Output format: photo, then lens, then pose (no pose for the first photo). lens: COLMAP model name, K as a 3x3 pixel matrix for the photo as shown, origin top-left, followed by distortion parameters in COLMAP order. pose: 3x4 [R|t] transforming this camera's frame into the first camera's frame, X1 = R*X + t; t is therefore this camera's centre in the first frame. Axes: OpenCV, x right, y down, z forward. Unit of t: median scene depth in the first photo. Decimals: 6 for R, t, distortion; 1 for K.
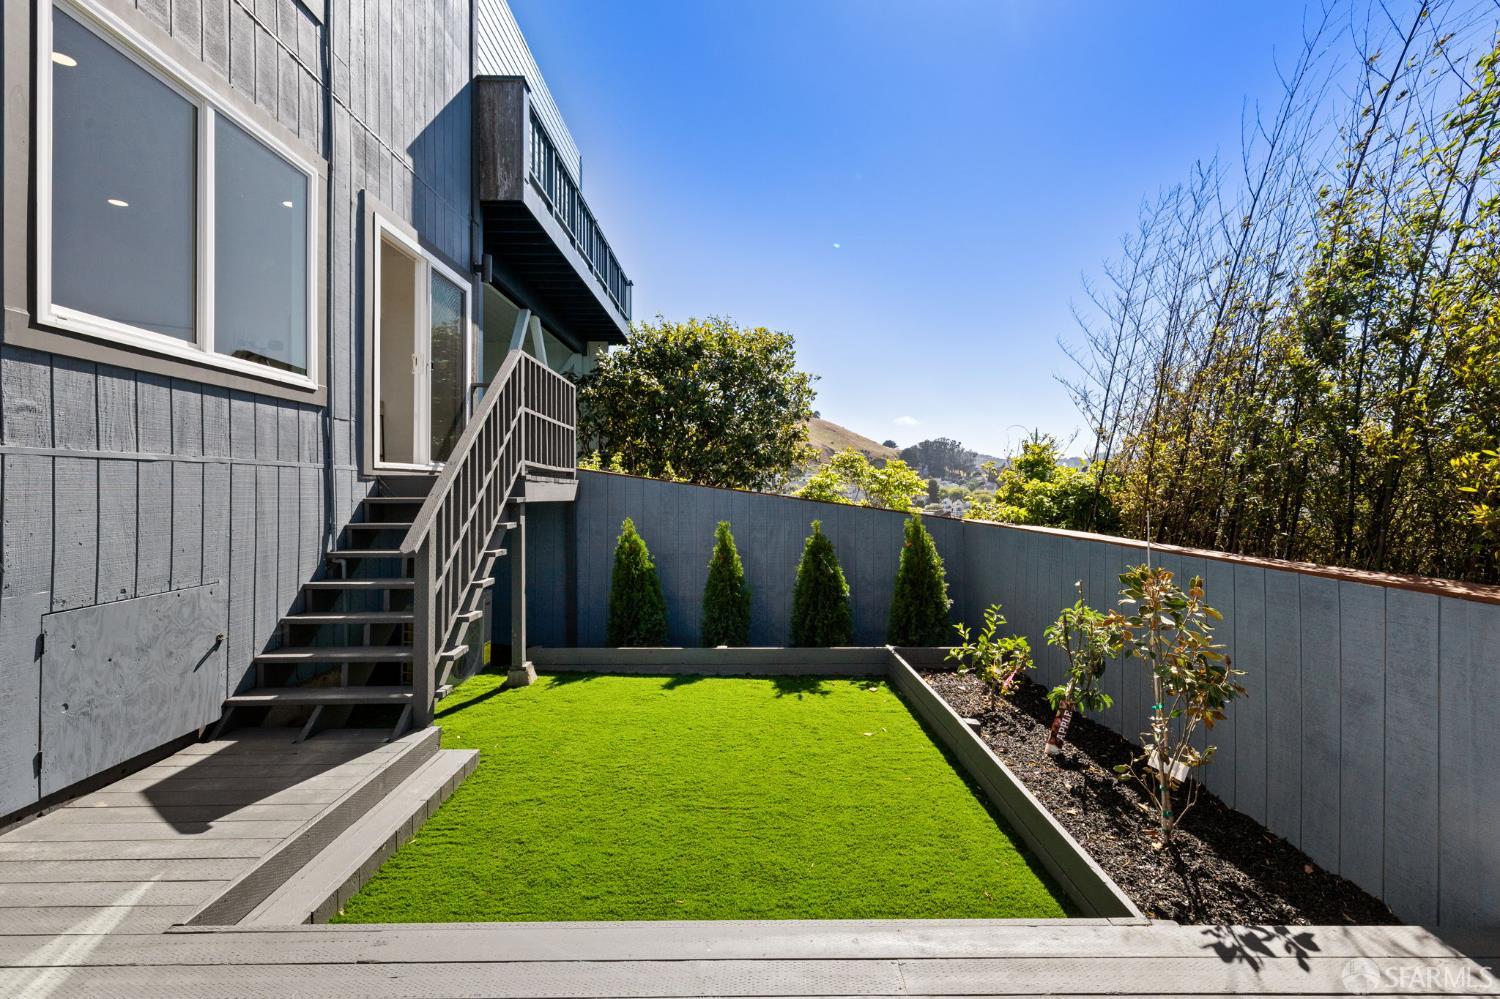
lens RADIAL K [[635.5, 0, 746.0], [0, 635.5, 503.6], [0, 0, 1]] dist [0.003211, 0.000492]
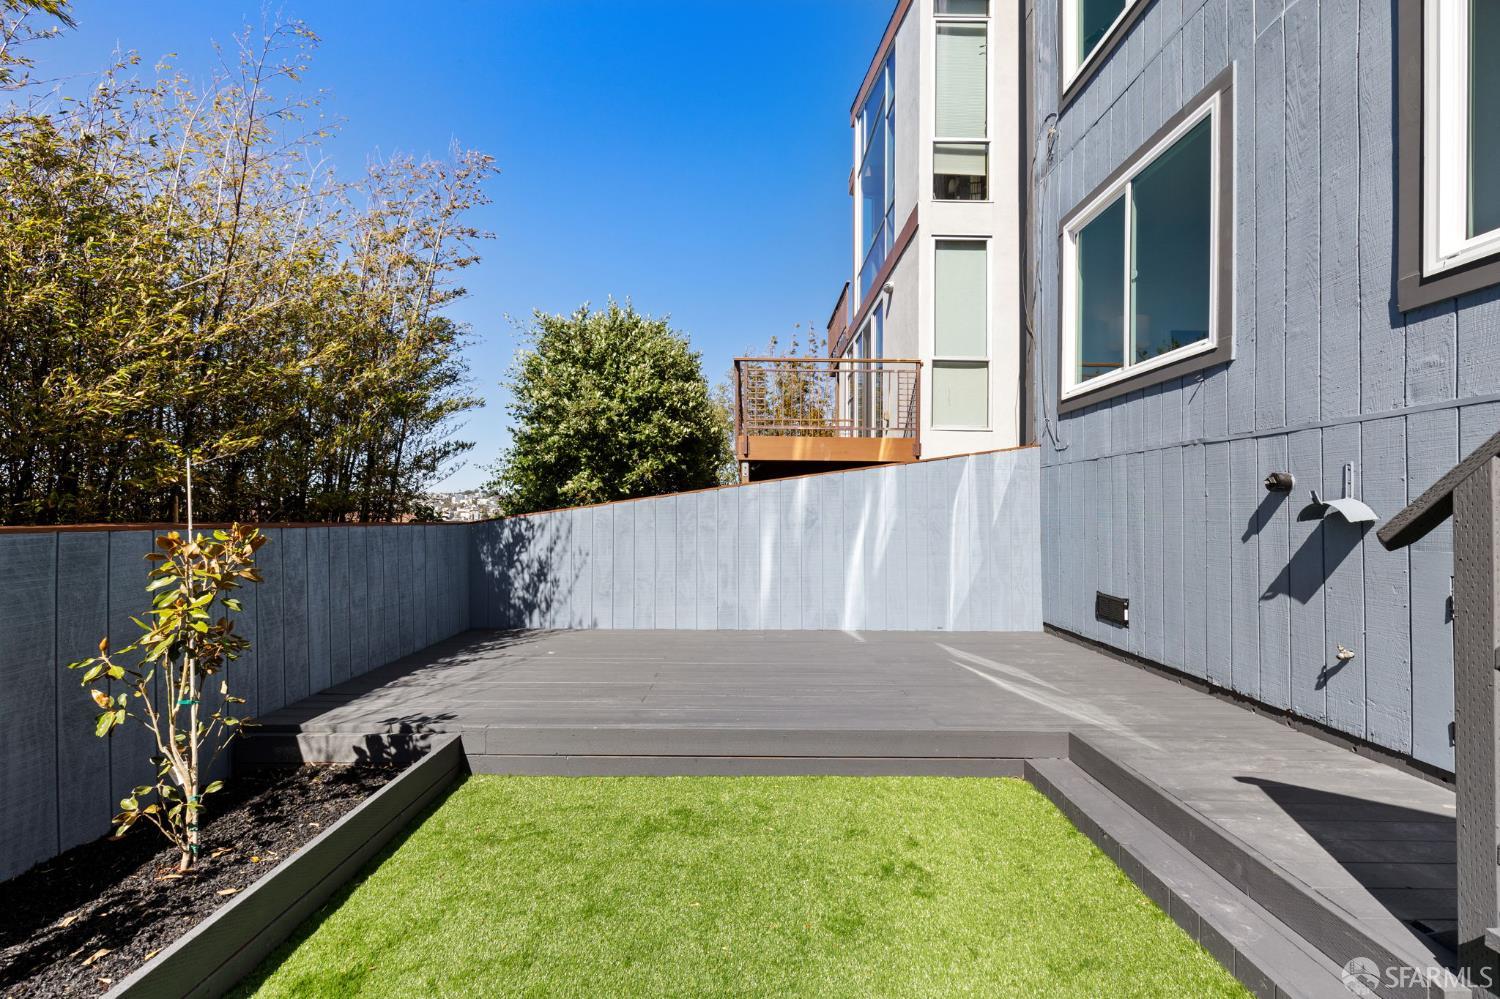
lens RADIAL K [[635.5, 0, 746.0], [0, 635.5, 503.6], [0, 0, 1]] dist [0.003211, 0.000492]
pose [[-0.999988, -0.004283, 0.002191, -0.057296], [-0.004280, 0.999990, 0.001322, 0.069017], [-0.002197, 0.001312, -0.999997, 1.932199]]
